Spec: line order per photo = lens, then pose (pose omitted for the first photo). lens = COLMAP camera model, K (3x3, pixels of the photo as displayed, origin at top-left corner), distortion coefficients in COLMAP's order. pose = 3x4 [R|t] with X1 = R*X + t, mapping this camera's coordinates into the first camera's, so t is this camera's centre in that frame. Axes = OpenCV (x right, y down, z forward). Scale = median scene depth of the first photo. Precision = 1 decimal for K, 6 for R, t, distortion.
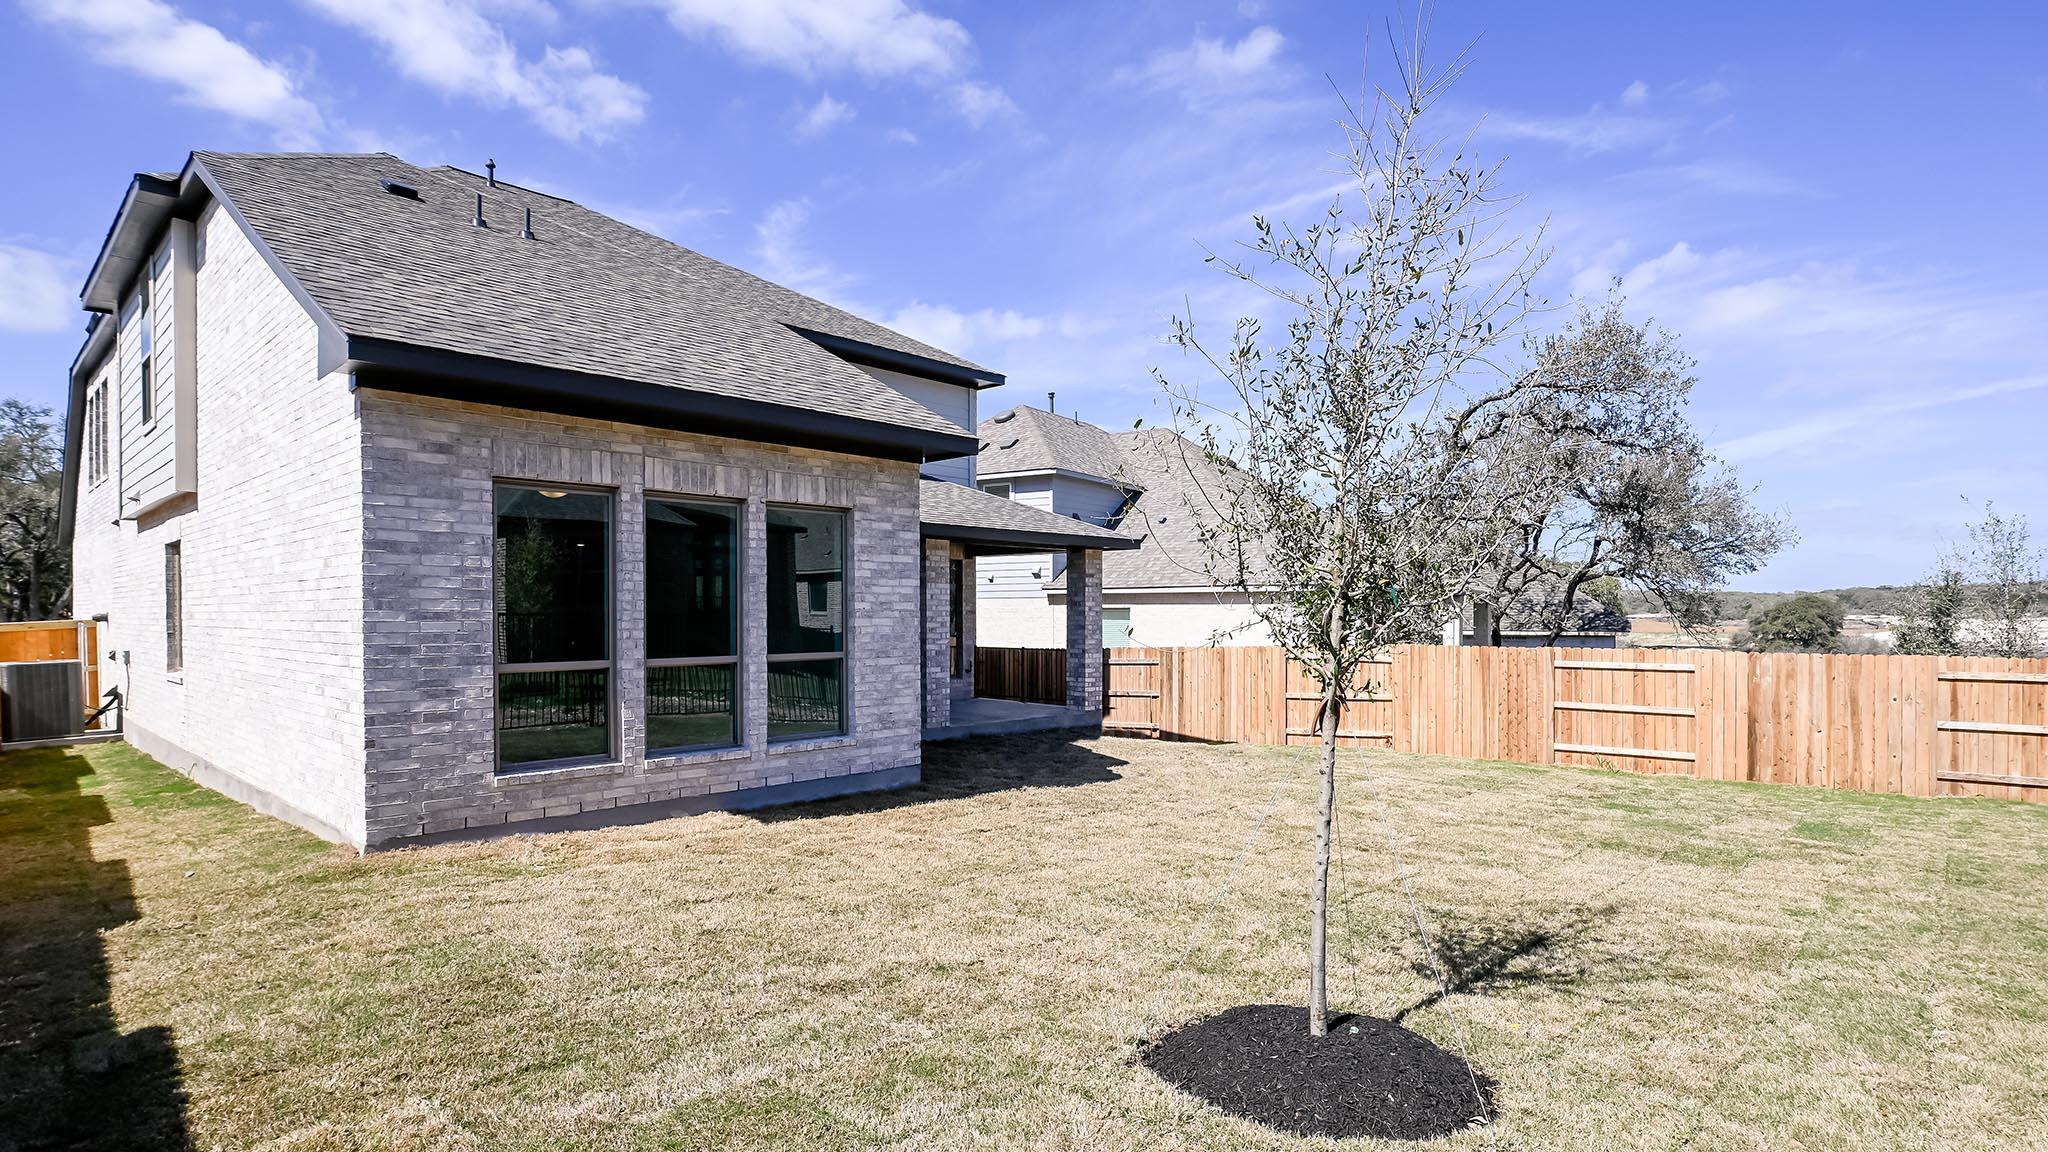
lens RADIAL K [[973.2, 0, 1034.5], [0, 973.2, 592.2], [0, 0, 1]] dist [-0.004985, 0.000022]
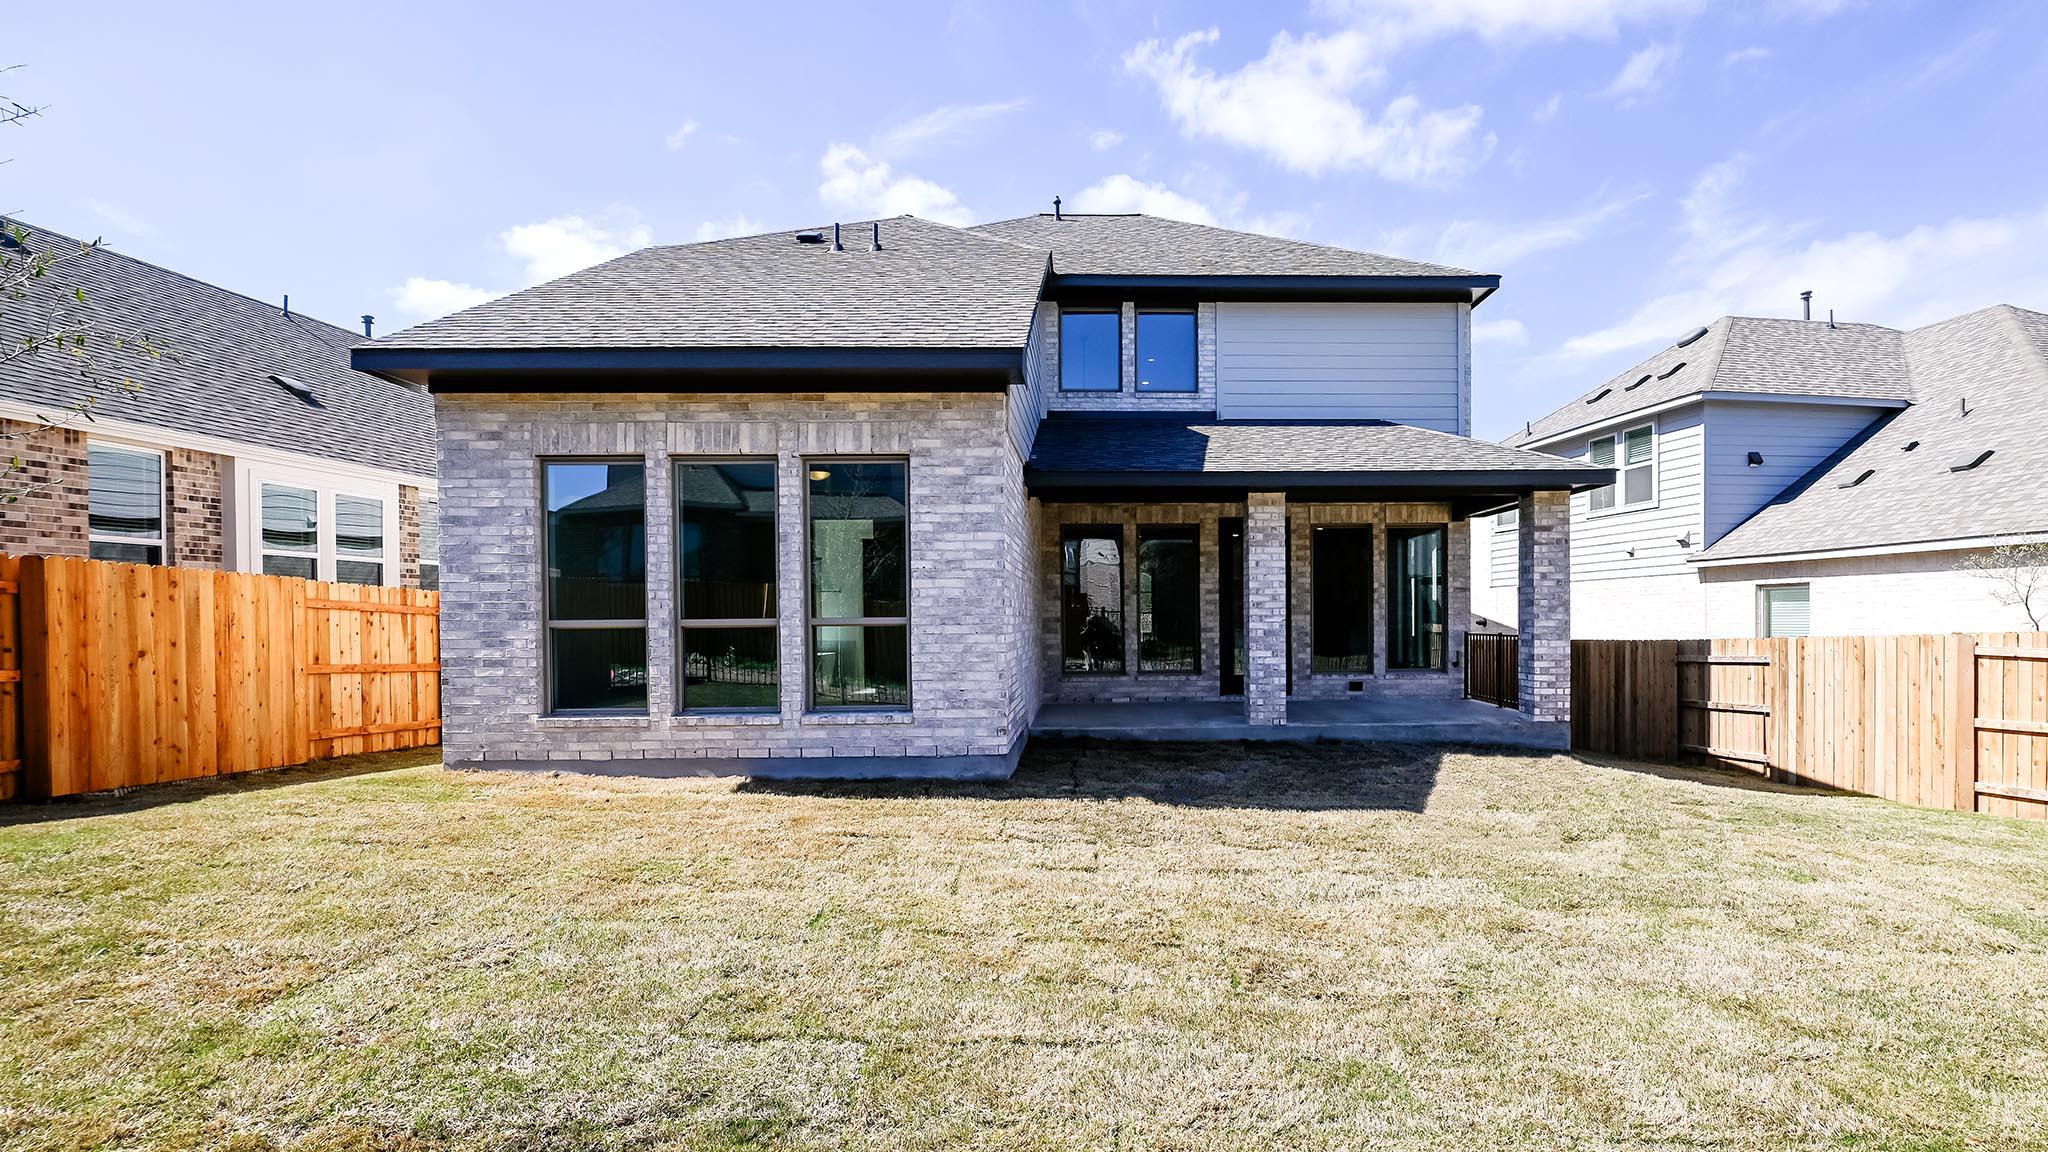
lens RADIAL K [[973.2, 0, 1027.8], [0, 973.2, 594.9], [0, 0, 1]] dist [-0.004985, 0.000022]
pose [[0.720335, -0.017579, -0.693404, 0.546268], [0.020582, 0.999780, -0.003964, 0.051328], [0.693321, -0.011417, 0.720538, 0.483774]]
